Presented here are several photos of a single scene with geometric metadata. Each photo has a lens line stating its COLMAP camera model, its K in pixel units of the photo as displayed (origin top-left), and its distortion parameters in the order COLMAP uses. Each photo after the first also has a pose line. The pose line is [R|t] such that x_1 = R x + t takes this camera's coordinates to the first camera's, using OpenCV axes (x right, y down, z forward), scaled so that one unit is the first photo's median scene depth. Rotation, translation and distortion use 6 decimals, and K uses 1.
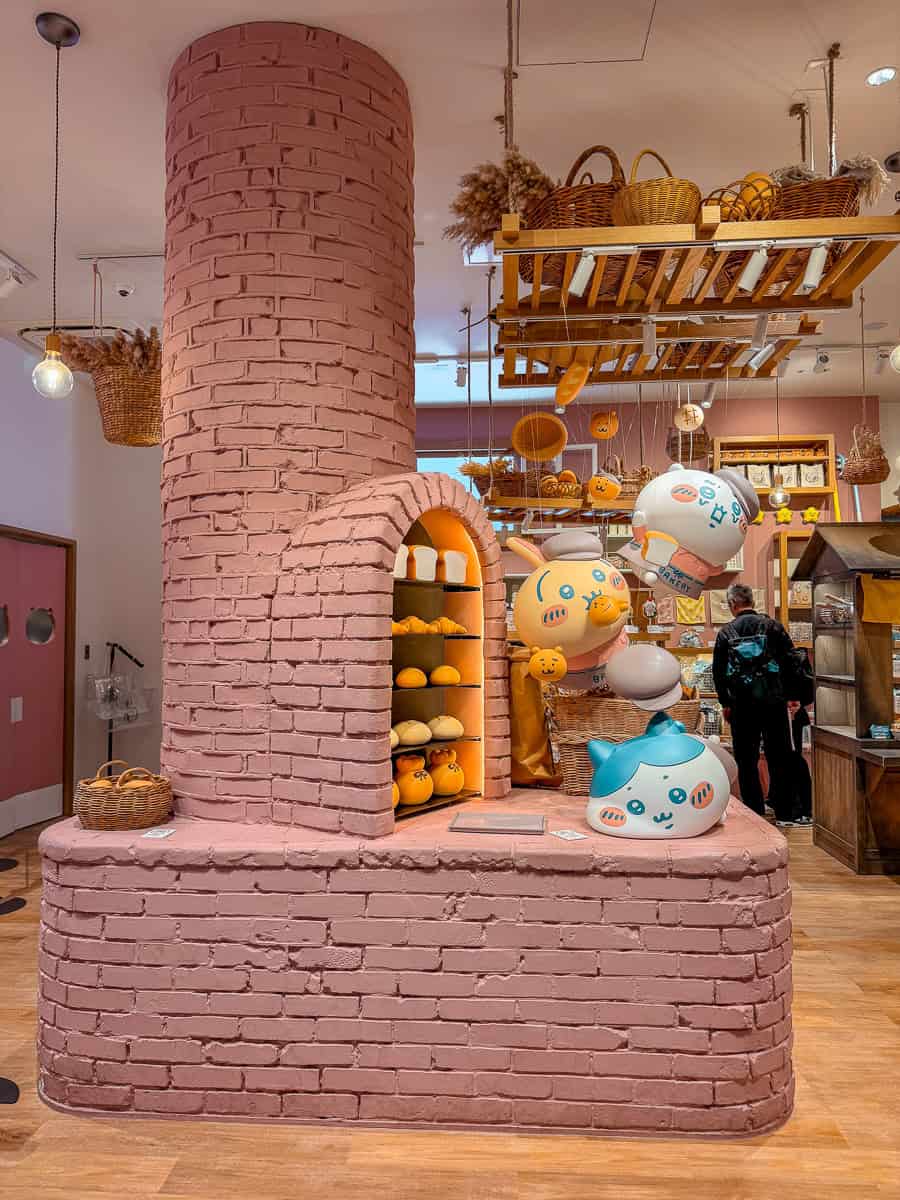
lens RADIAL K [[848.1, 0, 450.0], [0, 848.1, 600.0], [0, 0, 1]] dist [0.000941, -0.005253]
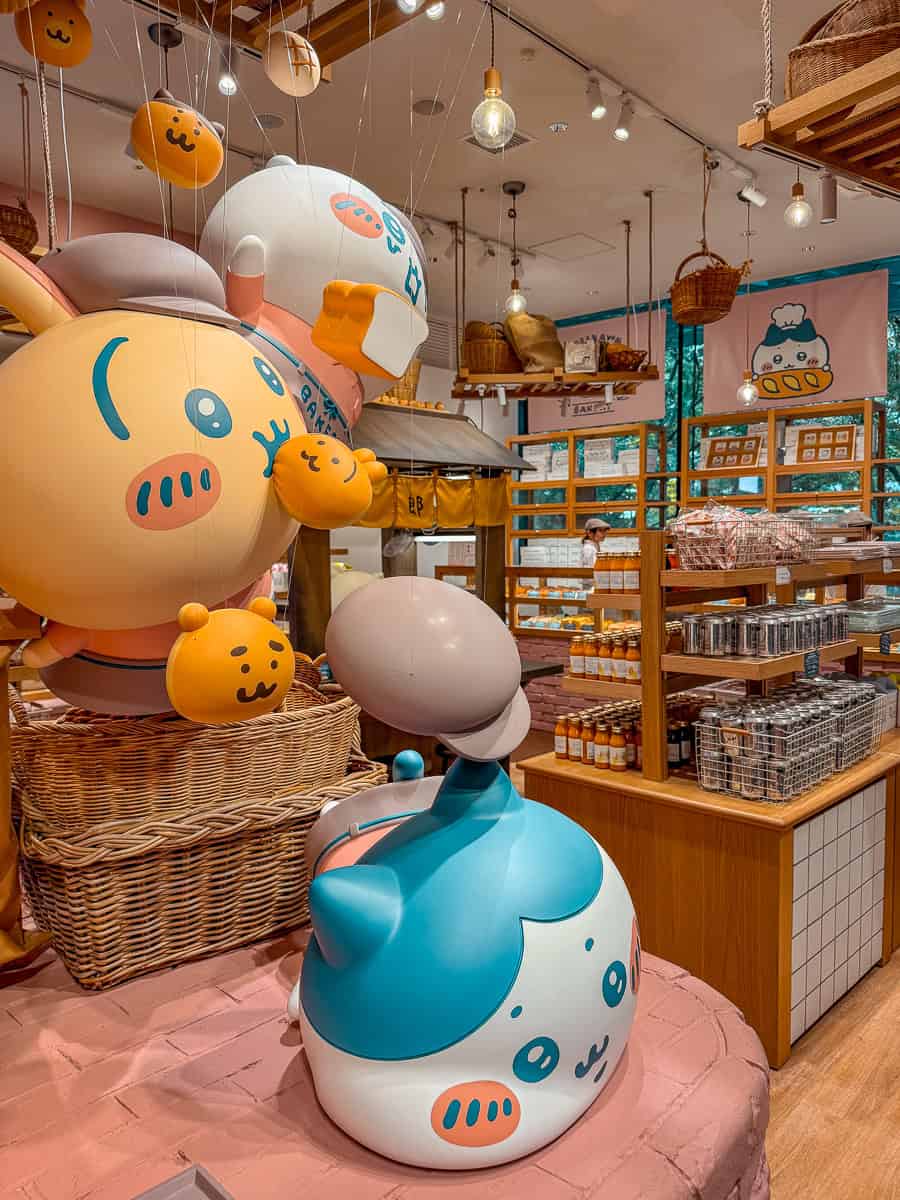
lens RADIAL K [[891.8, 0, 450.0], [0, 891.8, 600.0], [0, 0, 1]] dist [0.004162, -0.000972]
pose [[0.612808, -0.061813, 0.787811, -0.072079], [-0.023355, 0.995084, 0.096243, 0.026598], [-0.789887, -0.077378, 0.608351, 0.809836]]
